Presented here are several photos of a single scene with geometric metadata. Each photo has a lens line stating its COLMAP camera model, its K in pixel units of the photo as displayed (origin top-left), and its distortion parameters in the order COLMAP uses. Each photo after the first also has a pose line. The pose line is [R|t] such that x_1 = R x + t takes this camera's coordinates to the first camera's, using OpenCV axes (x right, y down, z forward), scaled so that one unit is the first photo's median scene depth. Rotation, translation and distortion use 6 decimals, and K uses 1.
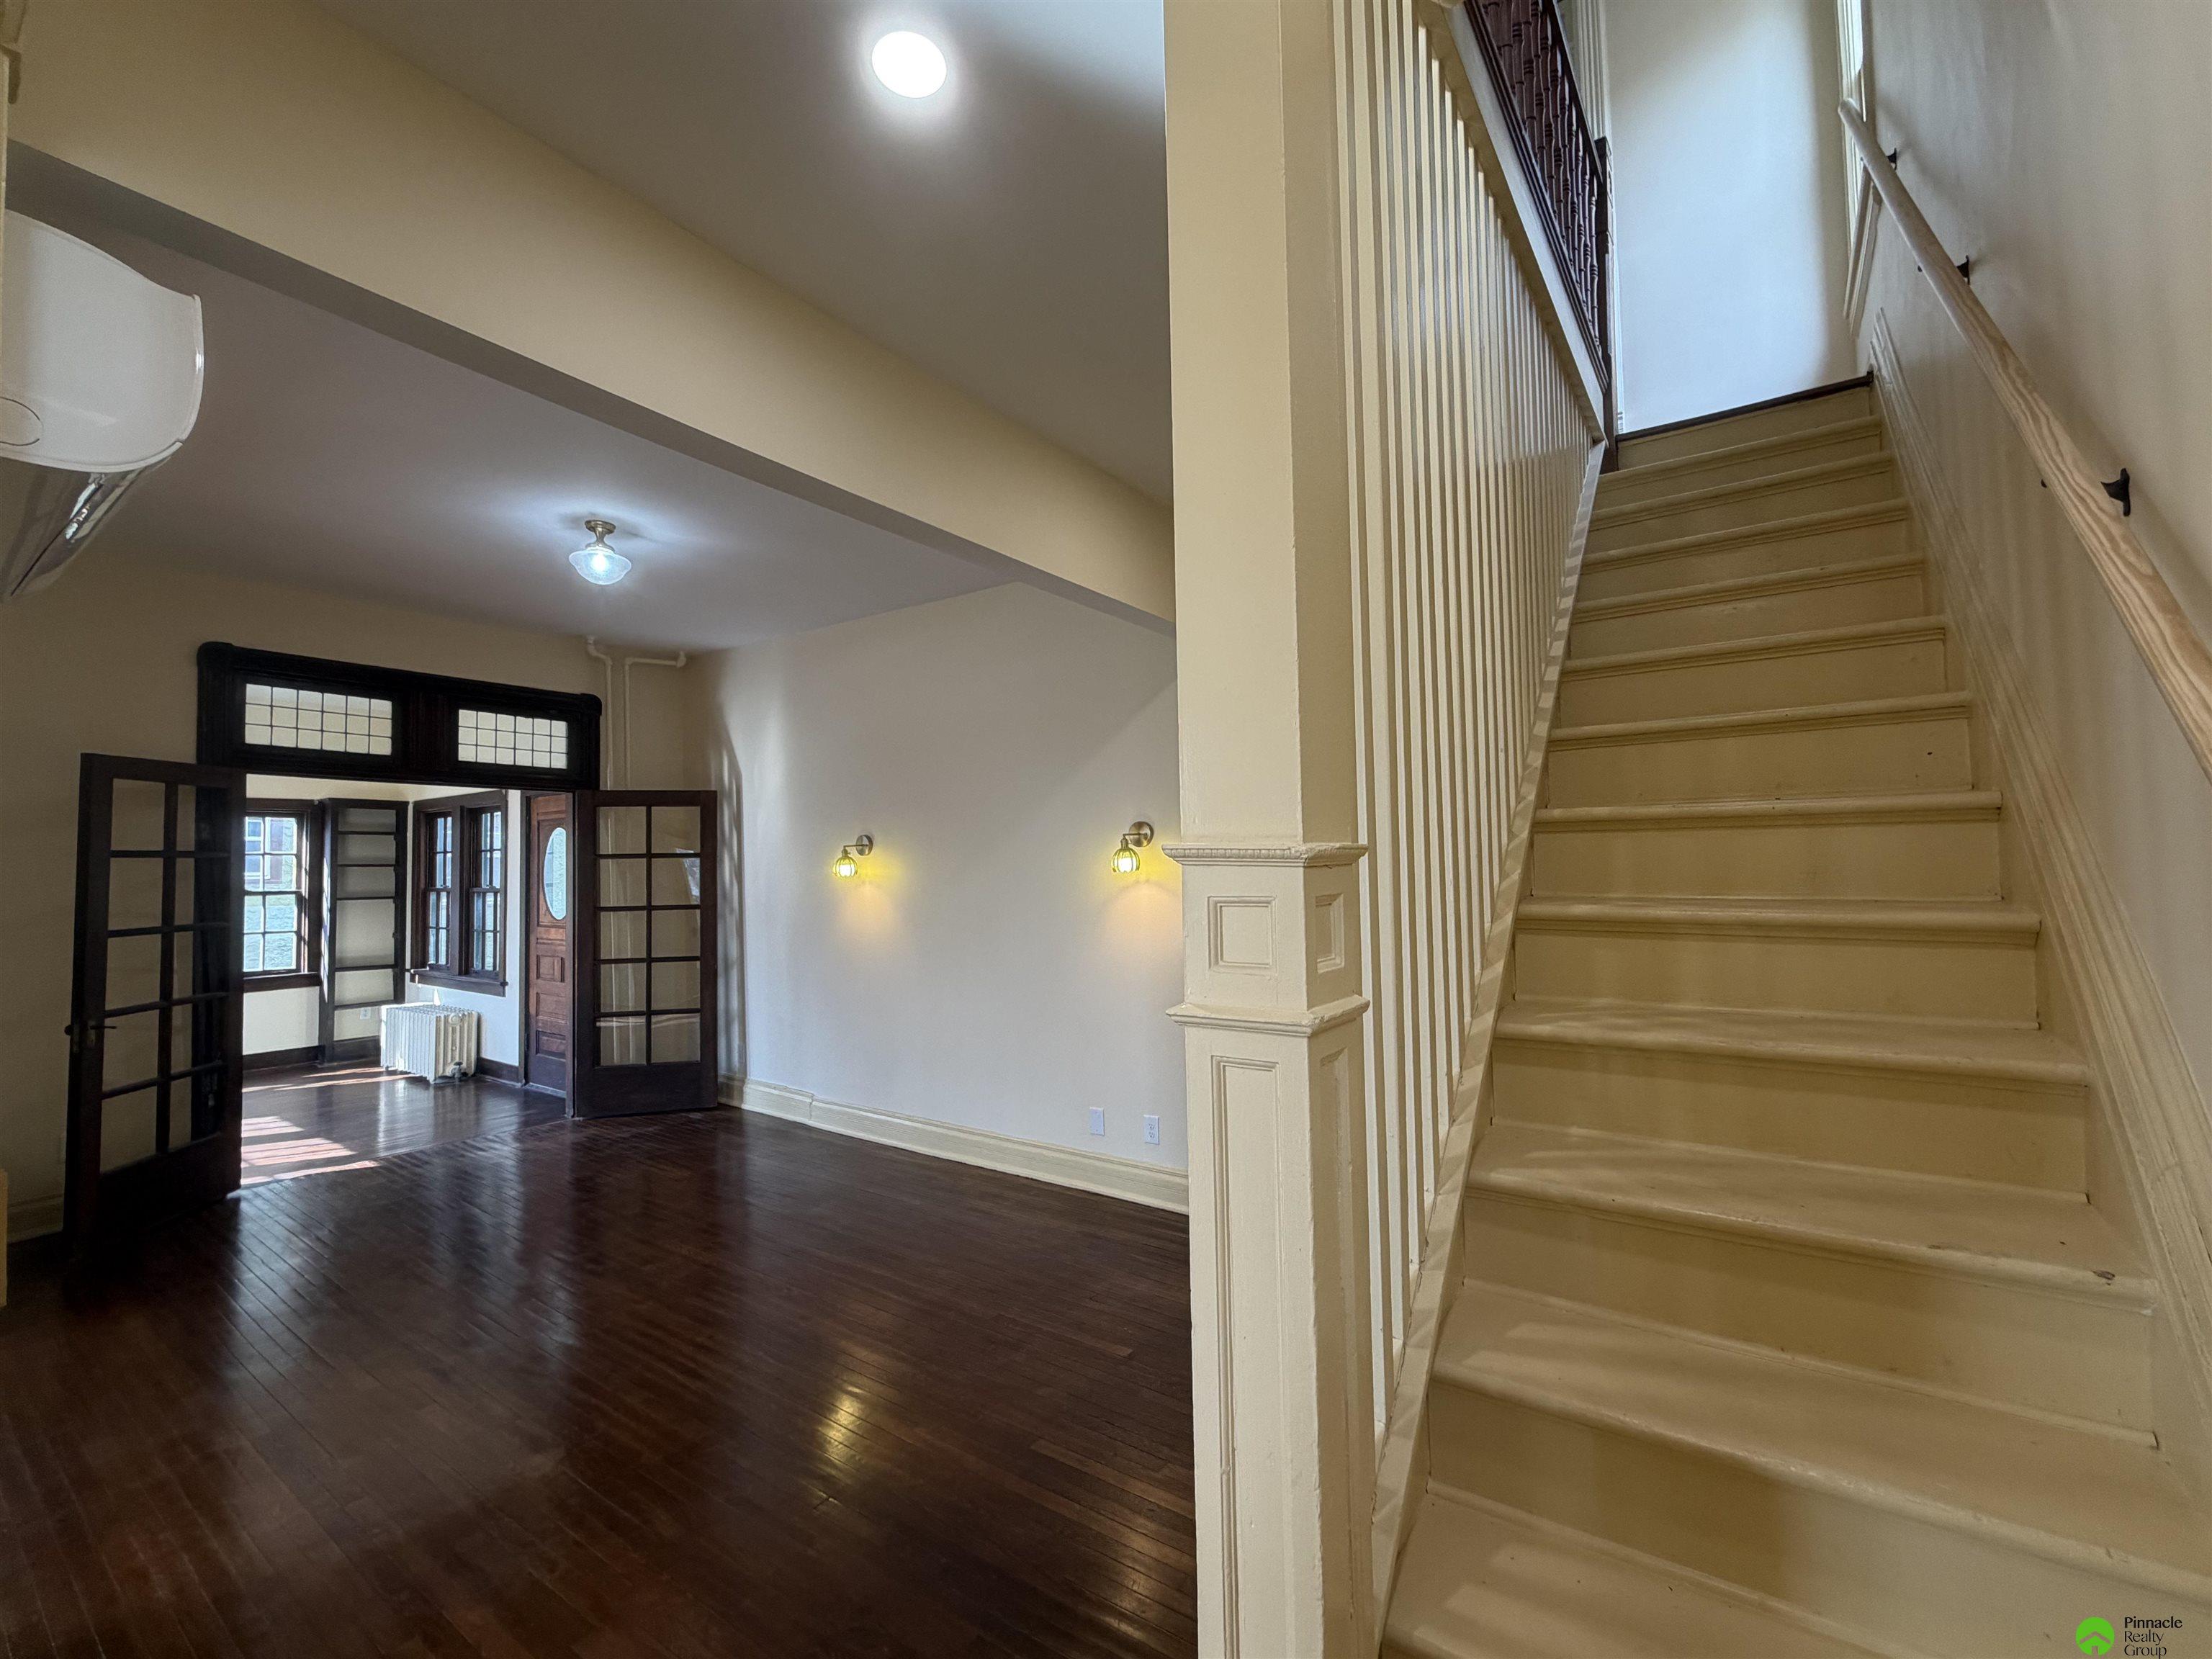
lens RADIAL K [[933.0, 0, 1107.6], [0, 933.0, 827.9], [0, 0, 1]] dist [0.001963, 0.000340]
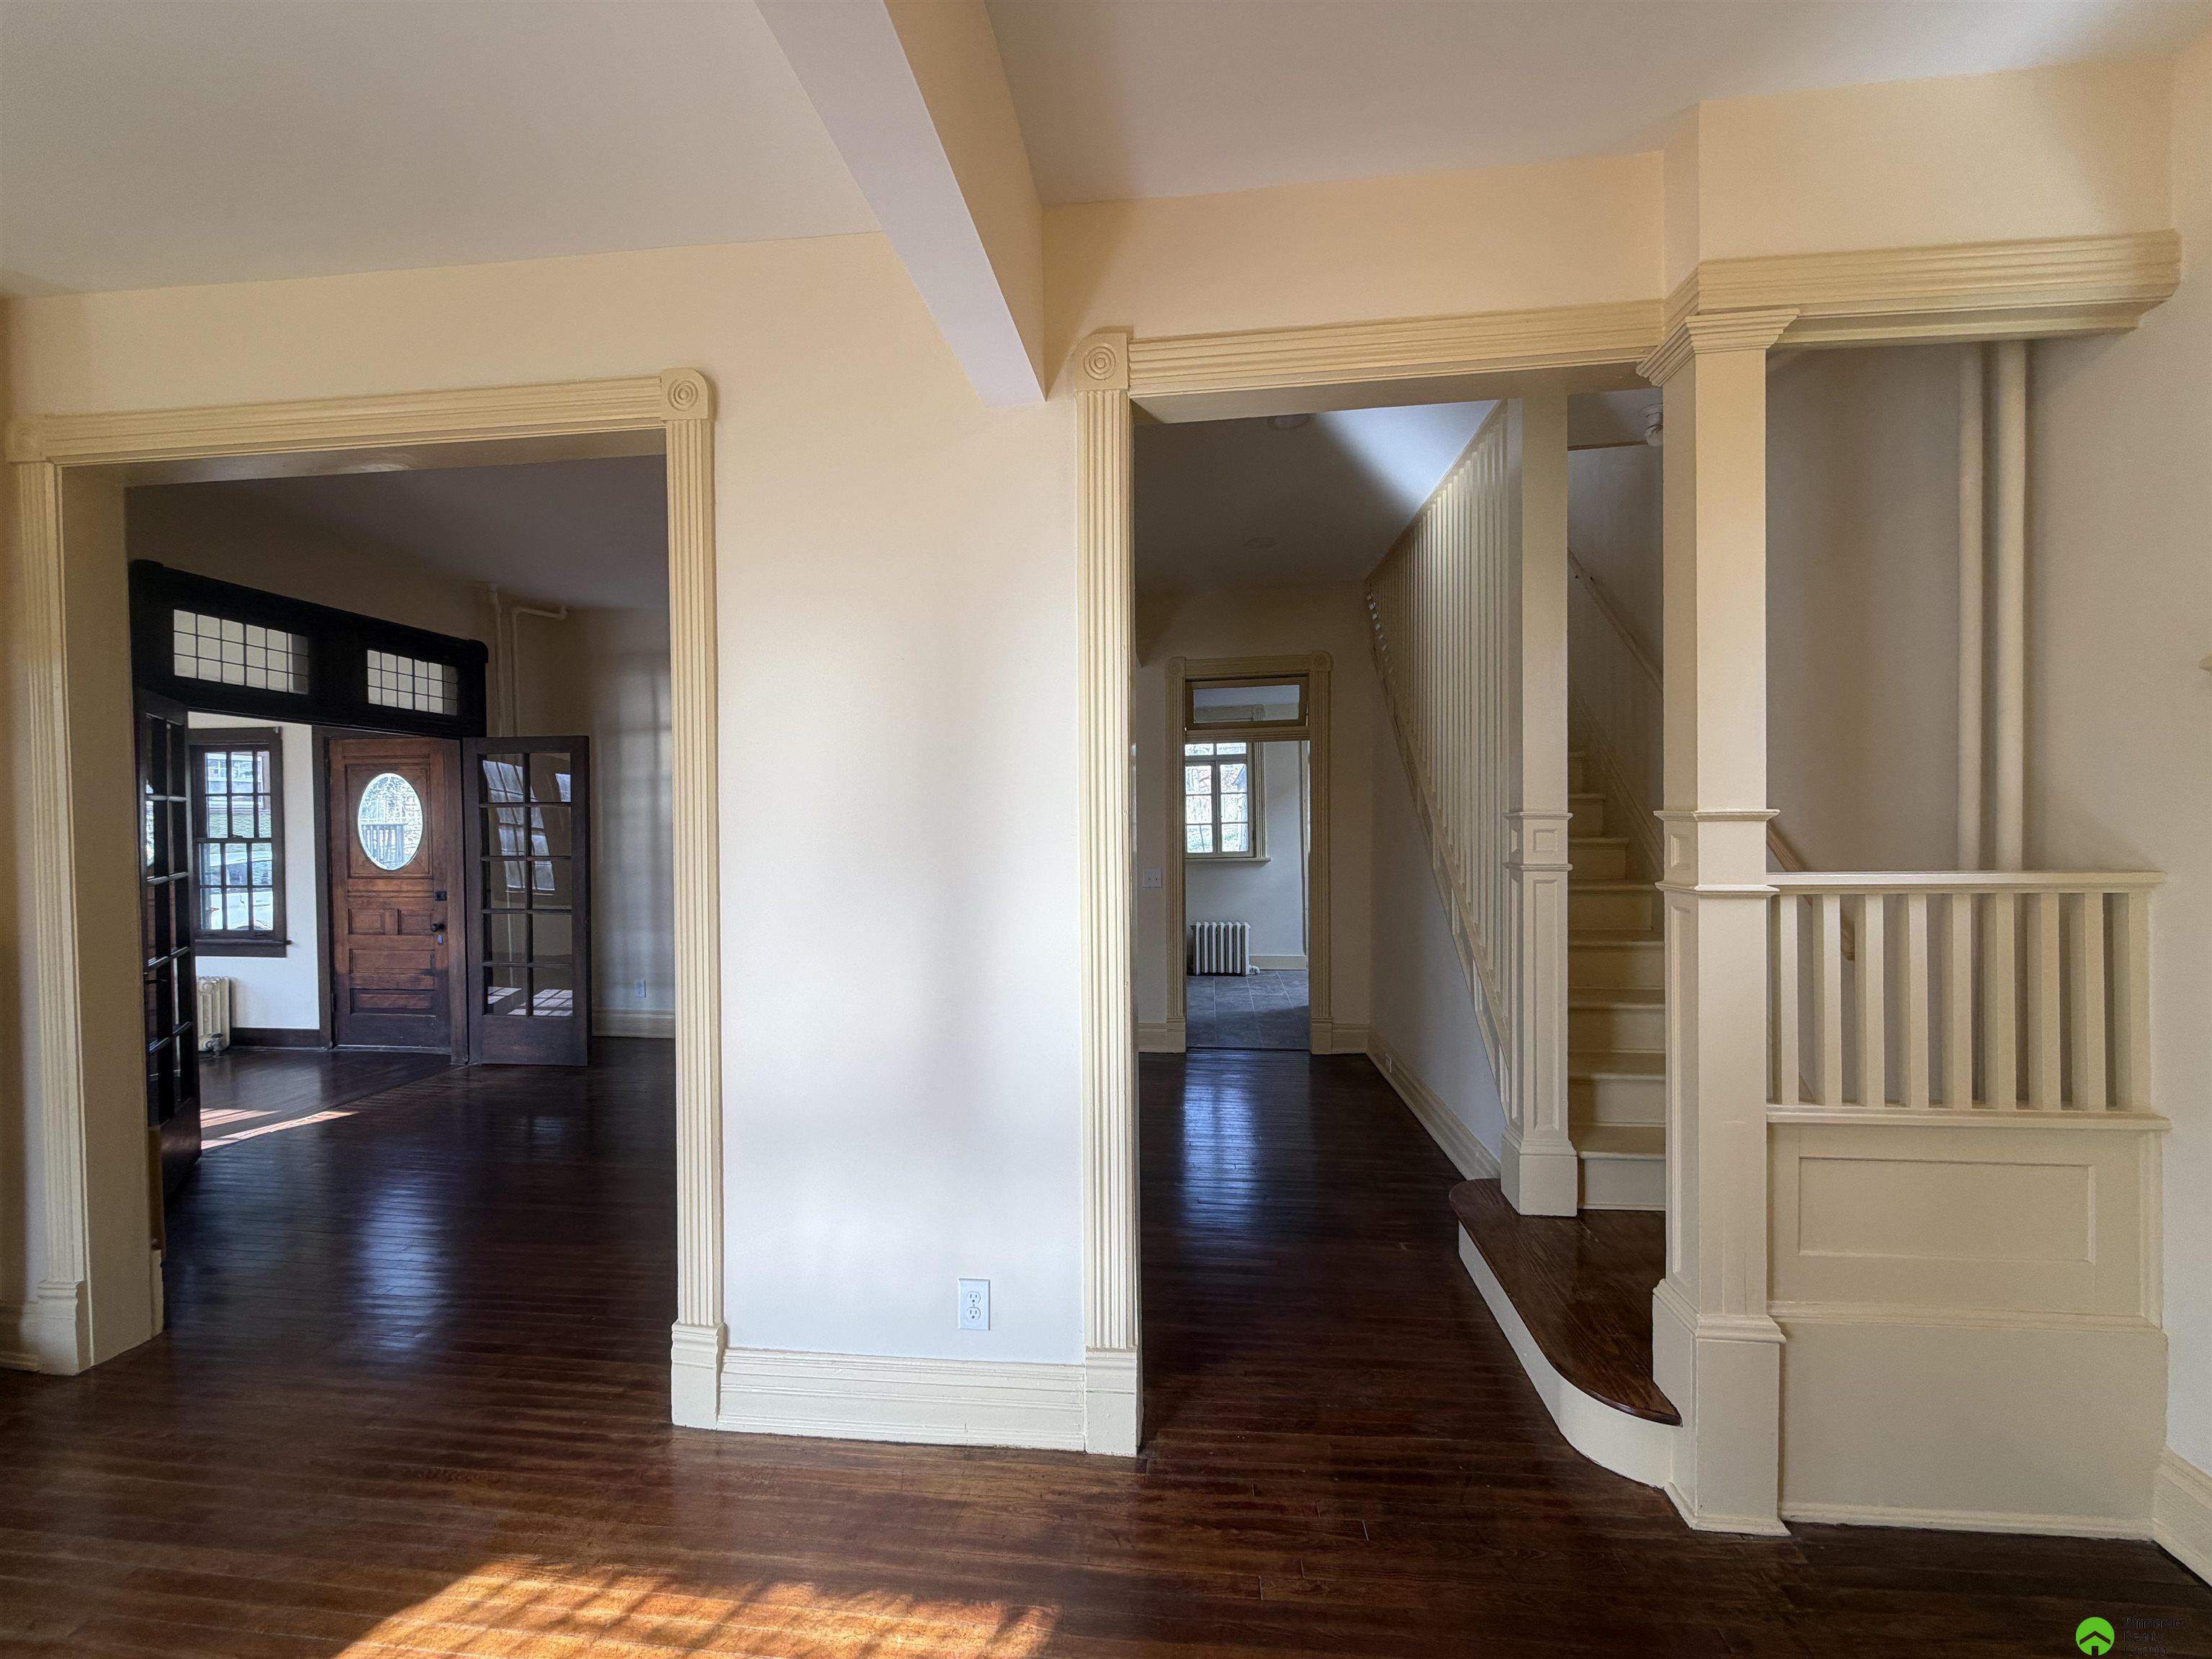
lens RADIAL K [[879.5, 0, 1103.4], [0, 879.5, 828.0], [0, 0, 1]] dist [-0.001647, 0.000037]
pose [[0.875826, 0.002358, 0.482622, -0.445211], [-0.026607, 0.998703, 0.043406, -0.003118], [-0.481894, -0.050857, 0.874753, -0.152264]]
